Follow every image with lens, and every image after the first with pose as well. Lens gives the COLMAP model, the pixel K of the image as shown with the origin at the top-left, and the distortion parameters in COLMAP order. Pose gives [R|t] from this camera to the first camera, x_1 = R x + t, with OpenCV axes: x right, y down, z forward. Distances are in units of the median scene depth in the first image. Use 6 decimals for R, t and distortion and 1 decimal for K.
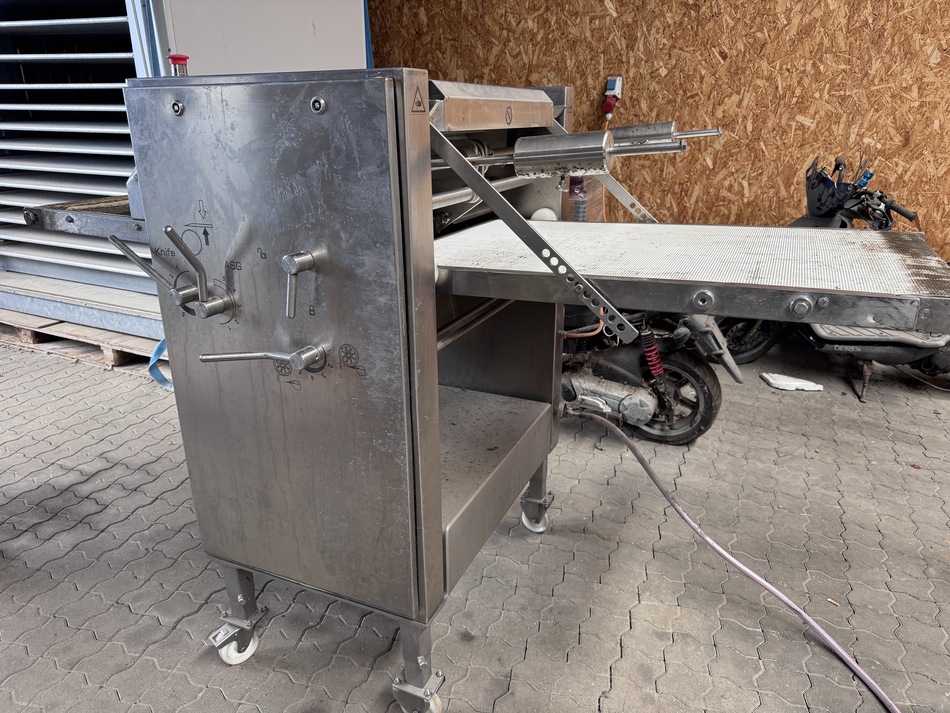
lens RADIAL K [[666.0, 0, 472.1], [0, 666.0, 356.4], [0, 0, 1]] dist [0.008359, -0.020307]
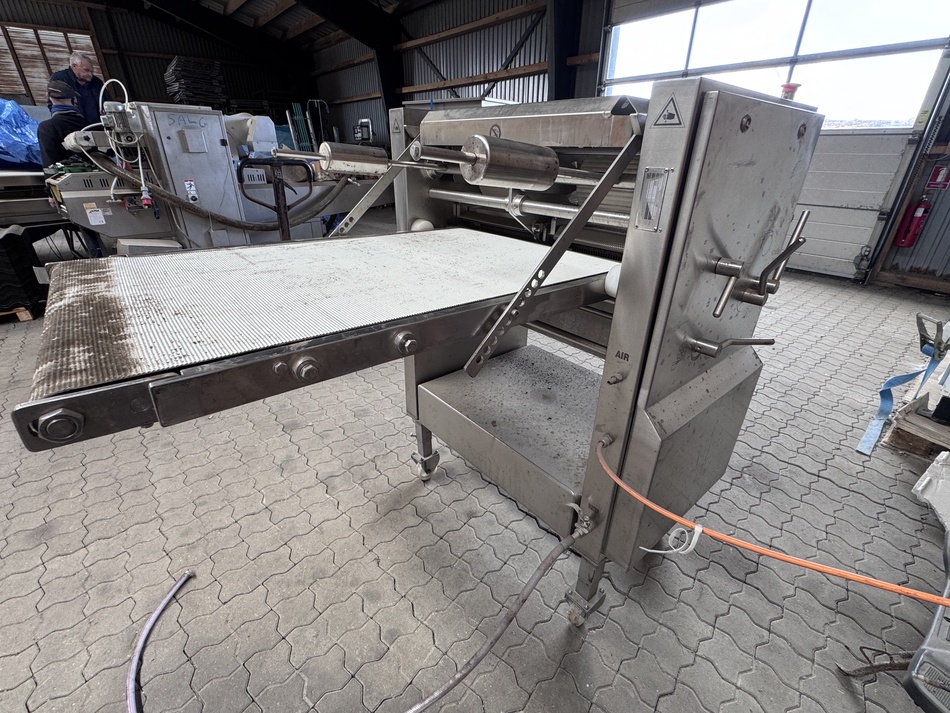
lens RADIAL K [[423.2, 0, 470.0], [0, 423.2, 357.6], [0, 0, 1]] dist [-0.010263, 0.001929]
pose [[-0.430240, 0.396977, -0.810742, 0.409664], [-0.318017, 0.773885, 0.547693, -0.236713], [0.844842, 0.493469, -0.206711, 0.689986]]
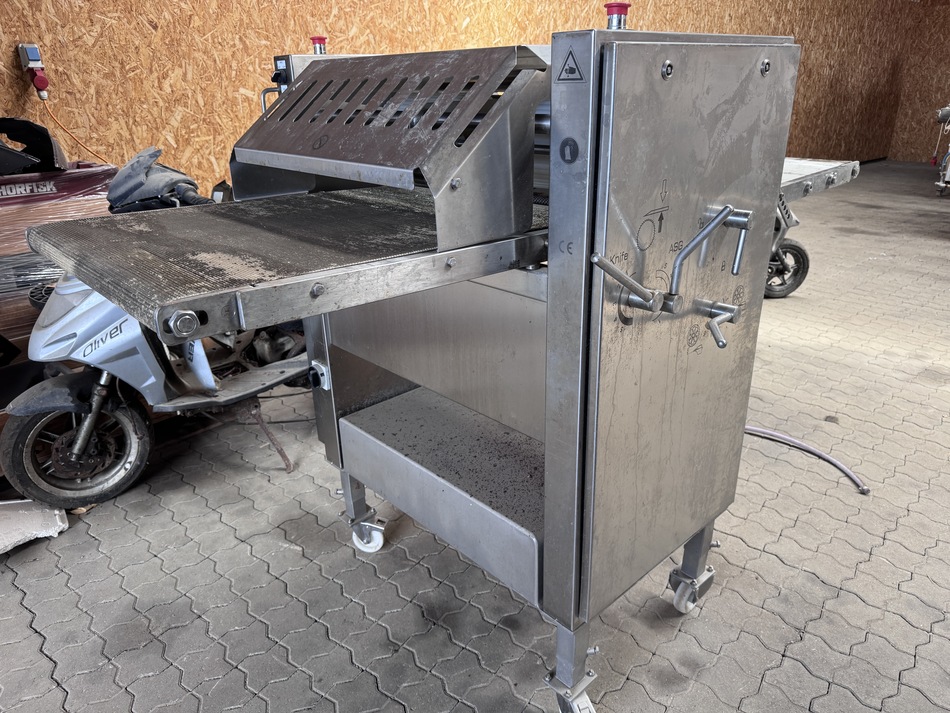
lens RADIAL K [[666.0, 0, 483.6], [0, 666.0, 355.1], [0, 0, 1]] dist [0.008359, -0.020307]
pose [[0.377469, -0.357482, 0.854238, -0.607643], [0.334245, 0.912890, 0.234332, -0.143010], [-0.863595, 0.197072, 0.464075, 0.394896]]
